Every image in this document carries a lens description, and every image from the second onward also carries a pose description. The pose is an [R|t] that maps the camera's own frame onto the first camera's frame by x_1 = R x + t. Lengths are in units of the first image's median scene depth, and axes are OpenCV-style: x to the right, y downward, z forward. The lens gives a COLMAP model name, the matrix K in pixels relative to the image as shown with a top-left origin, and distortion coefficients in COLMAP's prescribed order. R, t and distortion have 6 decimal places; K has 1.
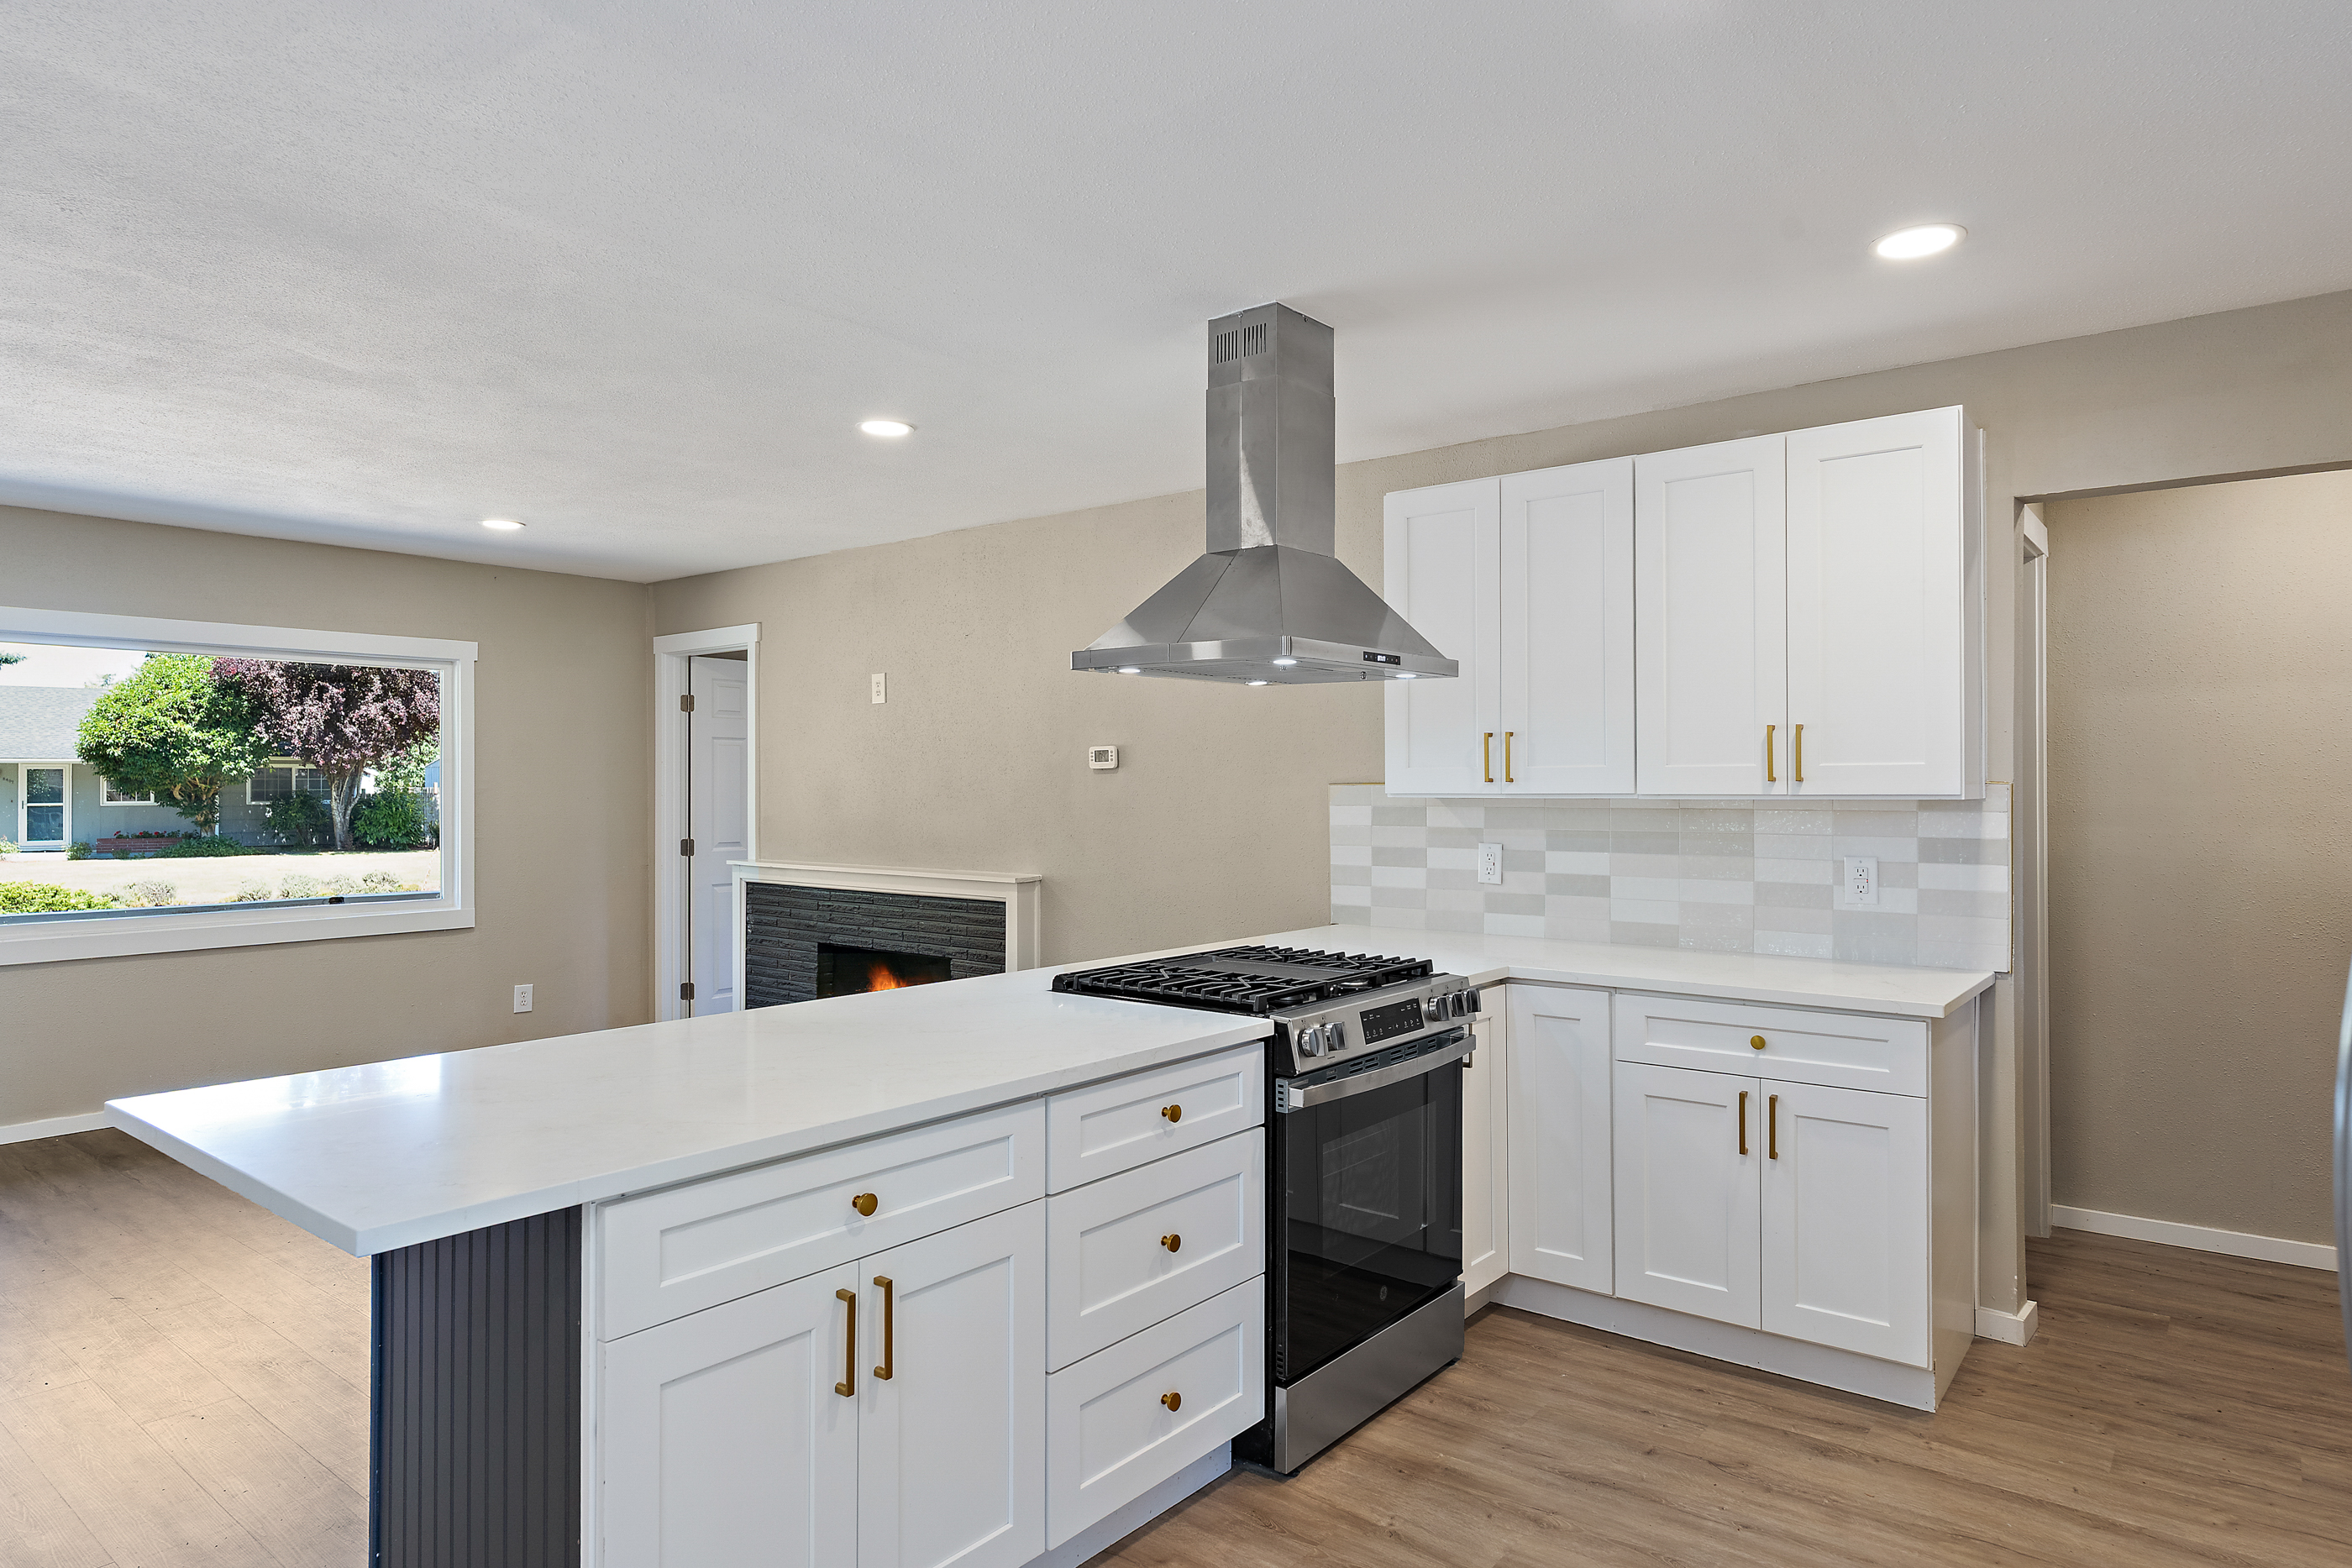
lens RADIAL K [[1362.0, 0, 1184.5], [0, 1362.0, 778.3], [0, 0, 1]] dist [-0.004611, -0.000128]
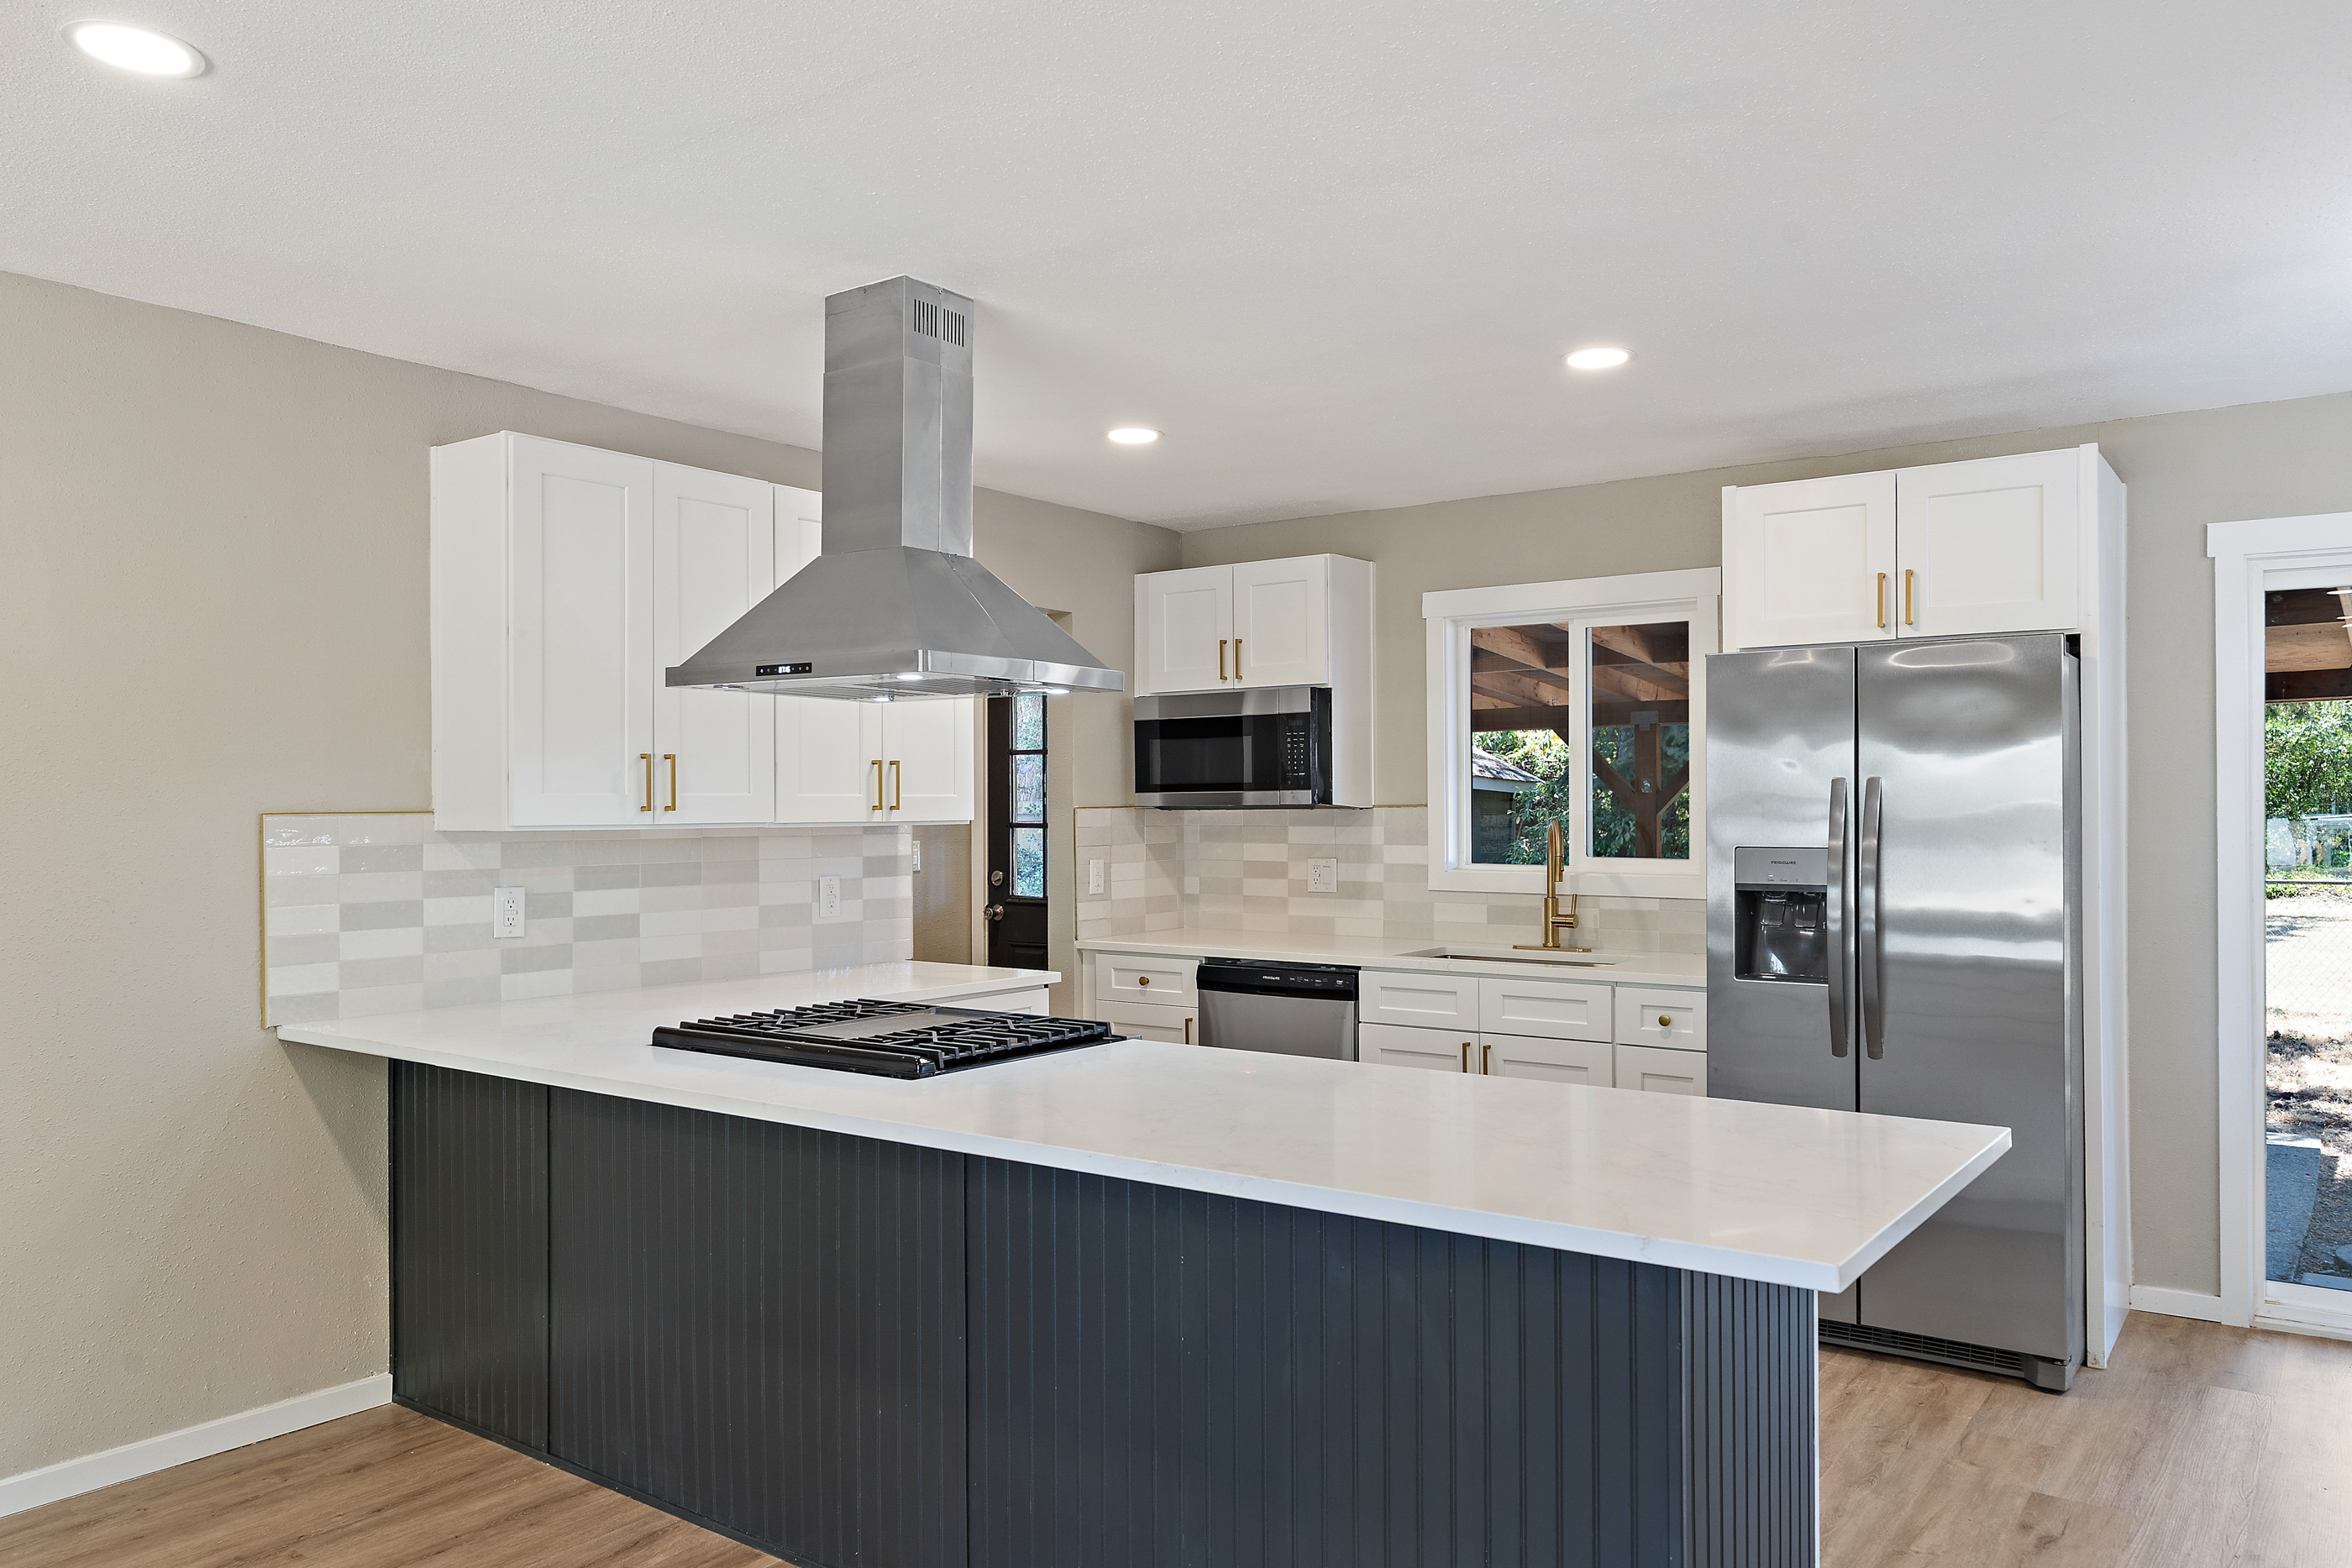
lens RADIAL K [[1691.1, 0, 1183.2], [0, 1691.1, 794.4], [0, 0, 1]] dist [0.006038, -0.002199]
pose [[-0.049681, 0.008298, 0.998731, -0.814290], [-0.002801, 0.999960, -0.008447, 0.000411], [-0.998761, -0.003217, -0.049656, 0.671056]]
